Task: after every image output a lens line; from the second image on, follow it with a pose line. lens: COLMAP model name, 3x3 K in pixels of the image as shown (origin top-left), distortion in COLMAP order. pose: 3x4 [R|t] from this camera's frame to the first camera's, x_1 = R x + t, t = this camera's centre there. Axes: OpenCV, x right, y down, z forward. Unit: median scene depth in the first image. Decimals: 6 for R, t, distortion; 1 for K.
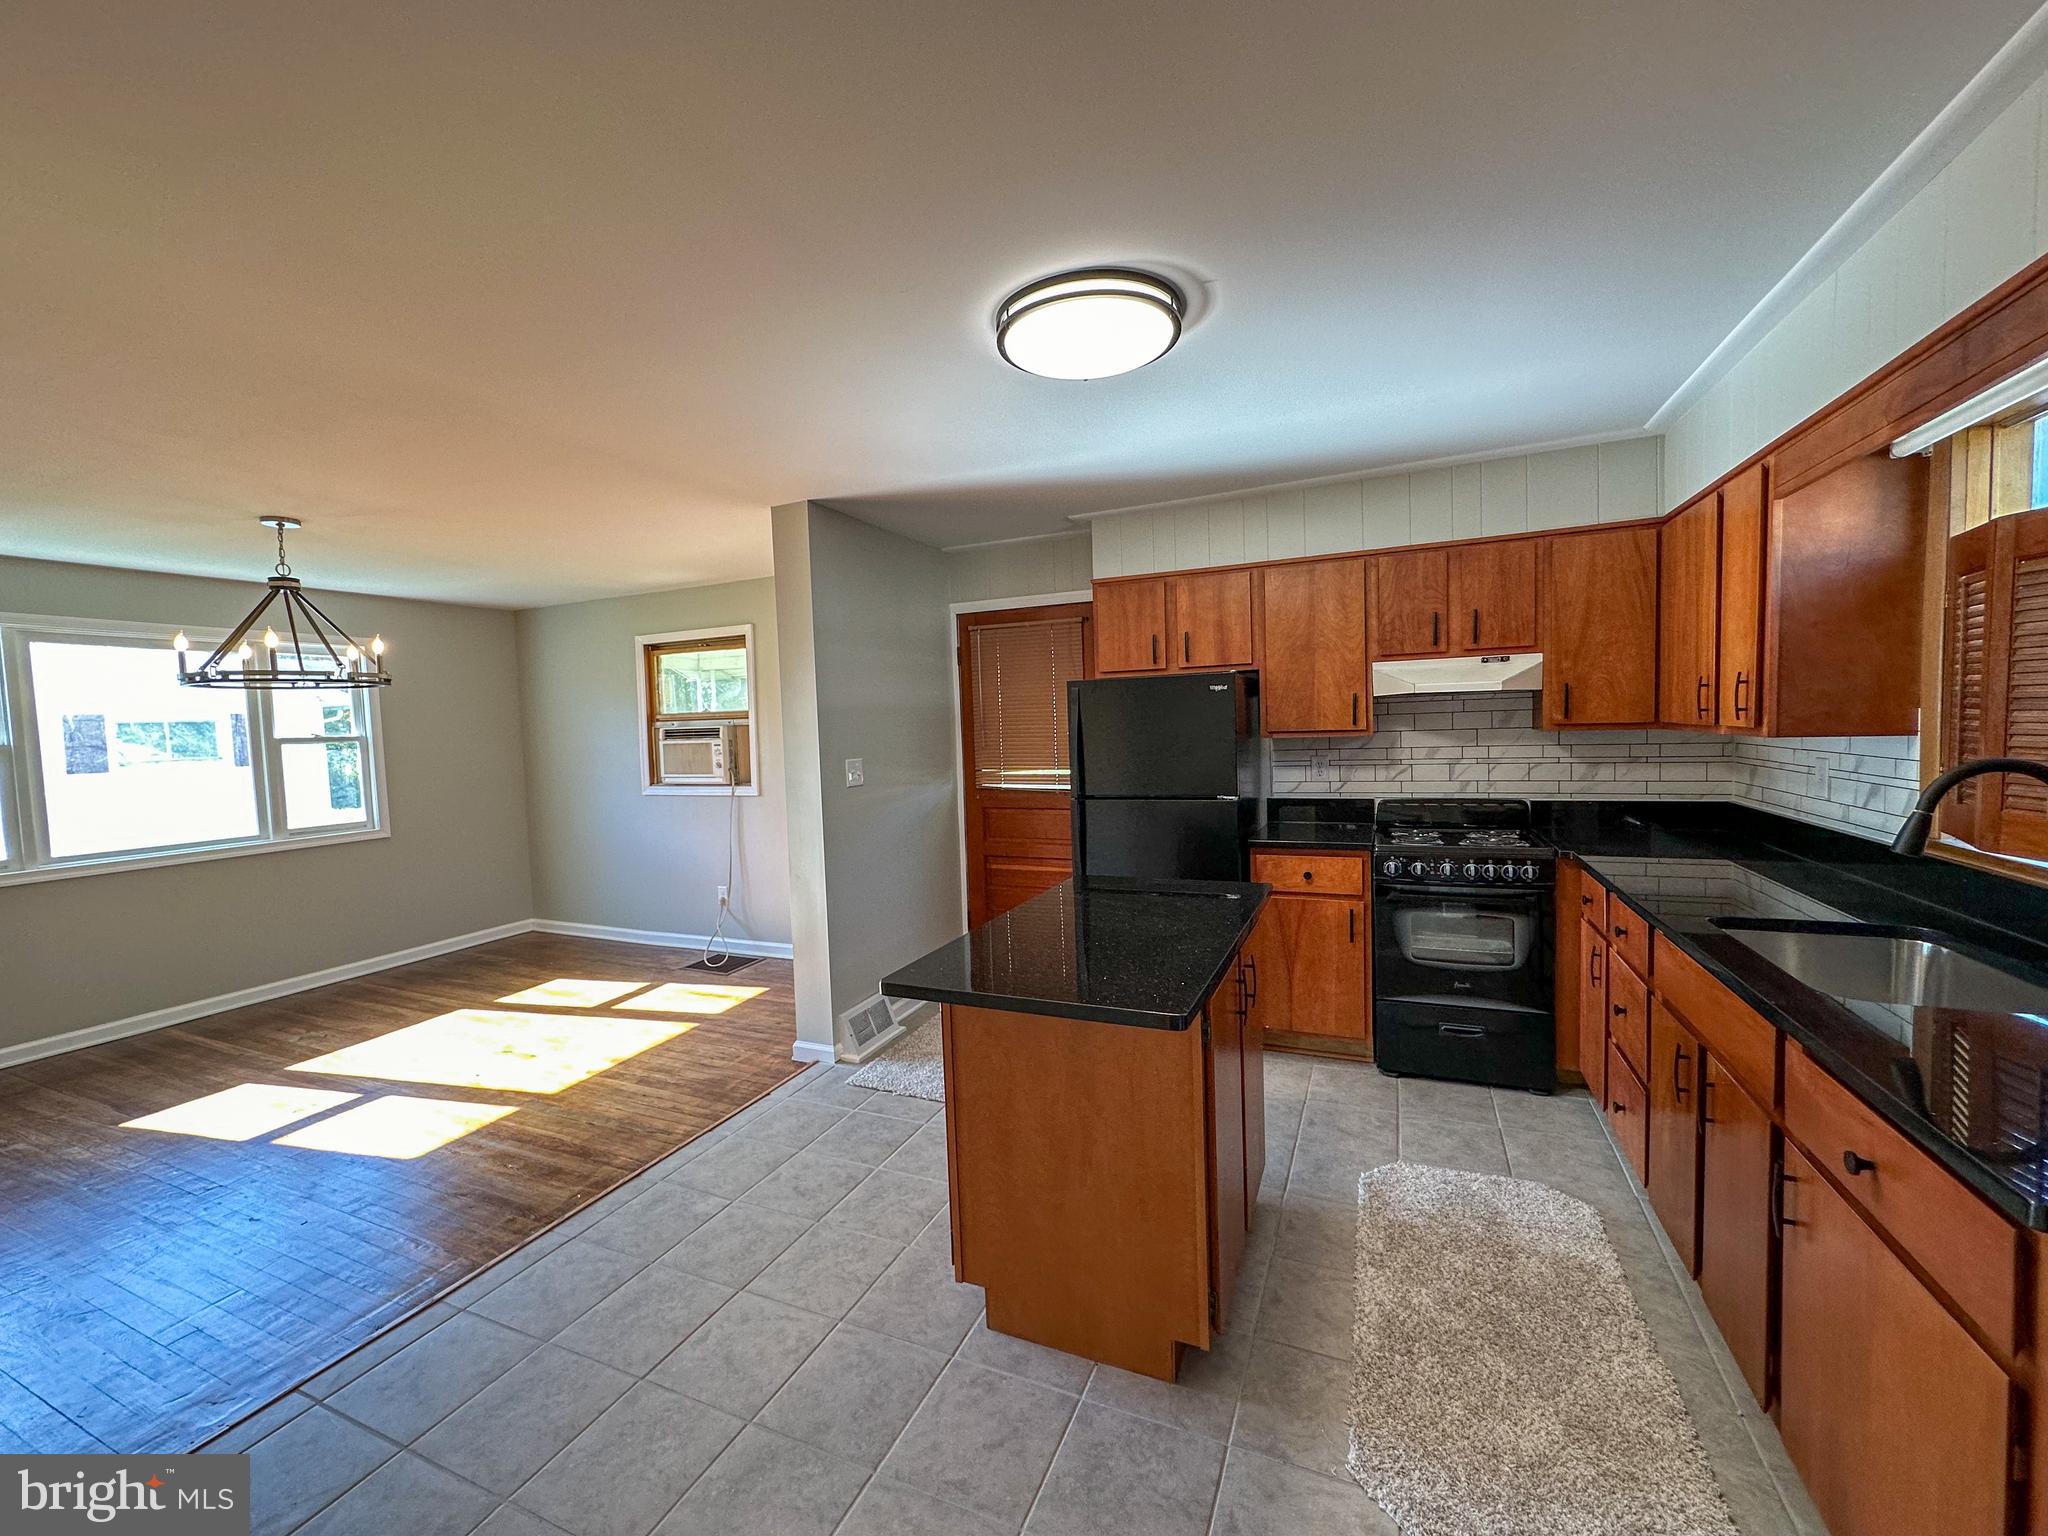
lens RADIAL K [[819.1, 0, 1024.0], [0, 819.1, 768.0], [0, 0, 1]] dist [0.000970, 0.000008]
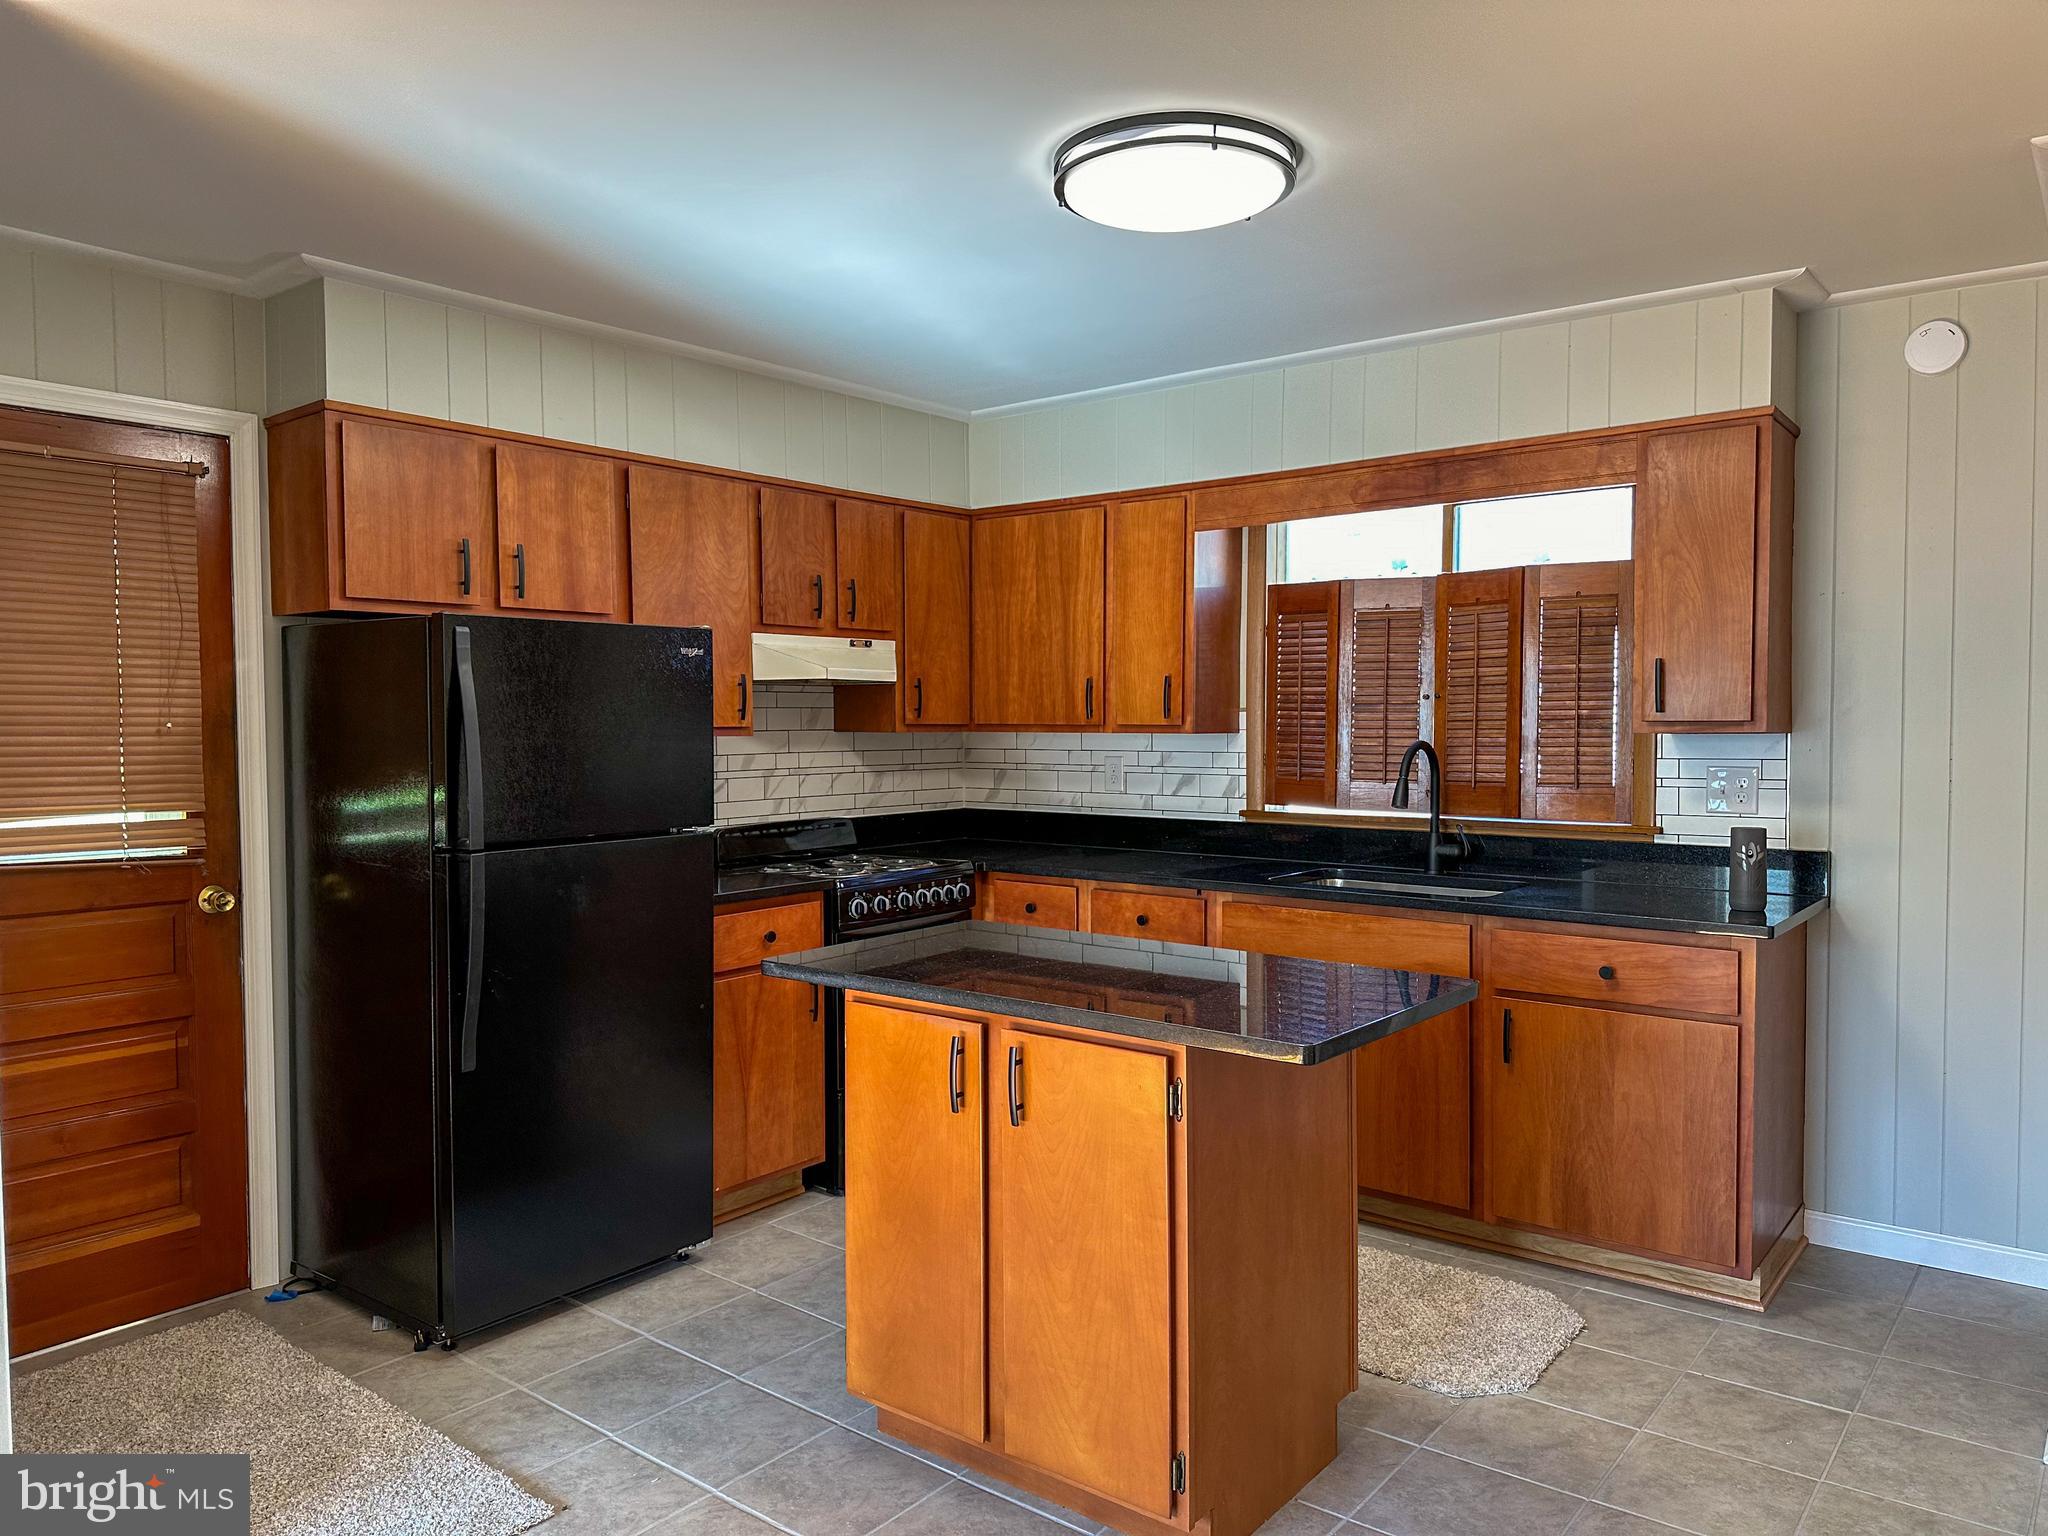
lens RADIAL K [[1425.0, 0, 1024.0], [0, 1425.0, 768.0], [0, 0, 1]] dist [0.089584, 0.000086]
pose [[0.246167, -0.003106, 0.969222, -0.745407], [0.051344, 0.998633, -0.009840, 0.013009], [-0.967867, 0.052186, 0.245990, 0.490469]]
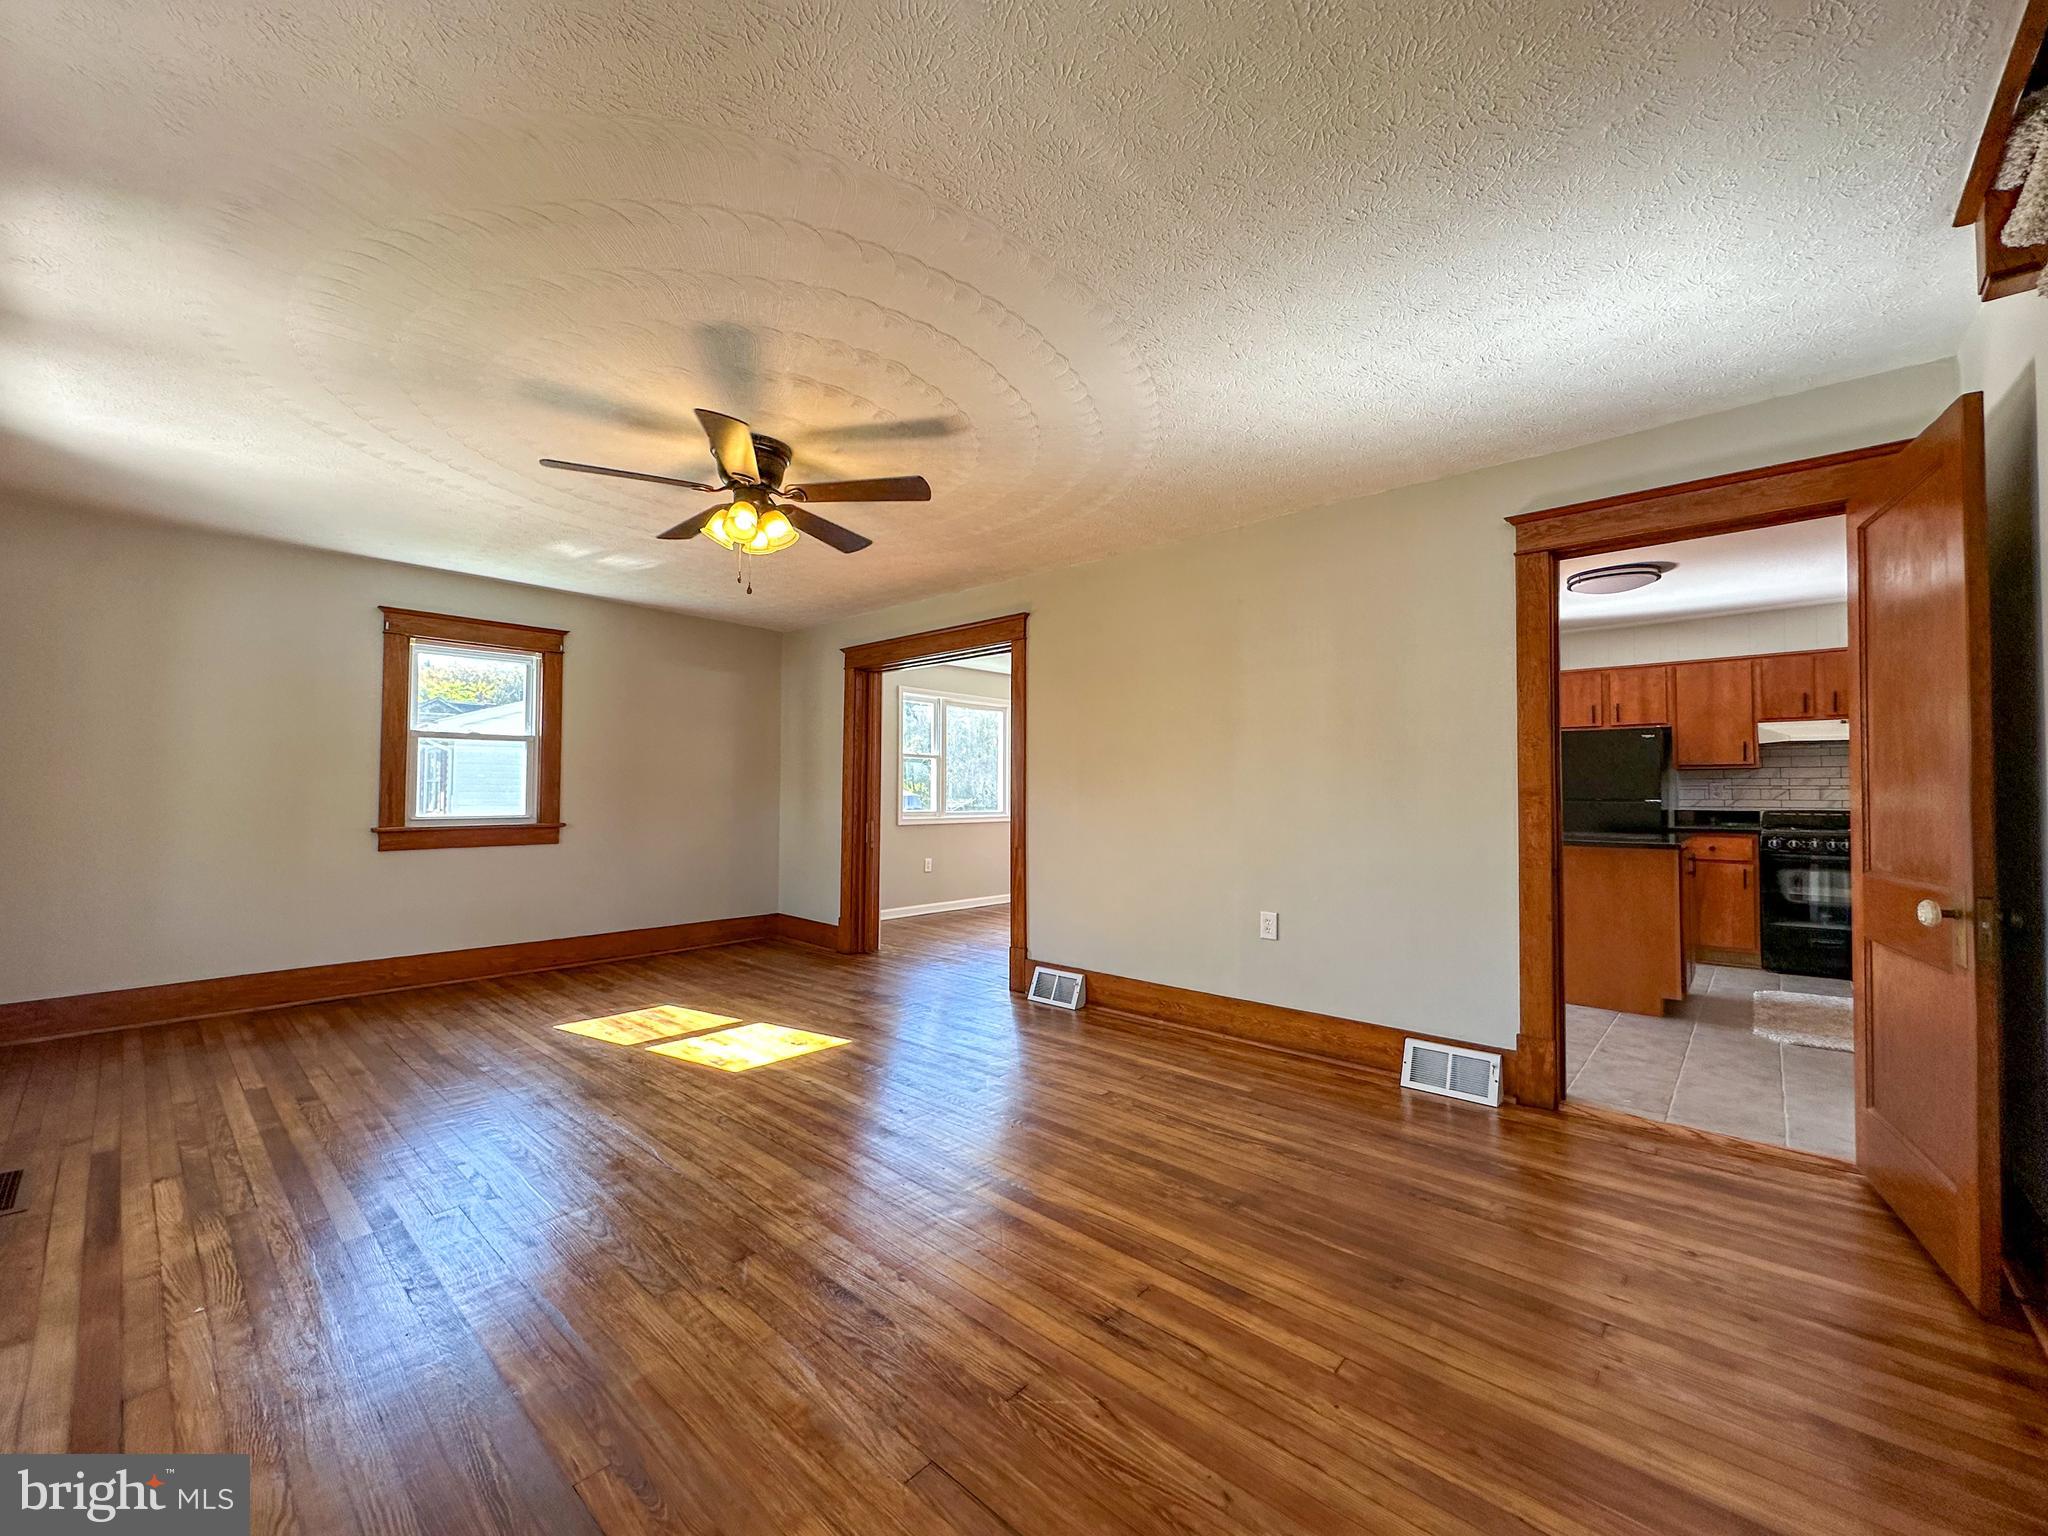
lens RADIAL K [[819.1, 0, 1024.0], [0, 819.1, 768.0], [0, 0, 1]] dist [0.000970, 0.000008]
pose [[0.948568, 0.027945, -0.315339, -0.457643], [-0.052788, 0.996113, -0.070517, 0.157434], [0.312143, 0.083536, 0.946355, -1.024611]]
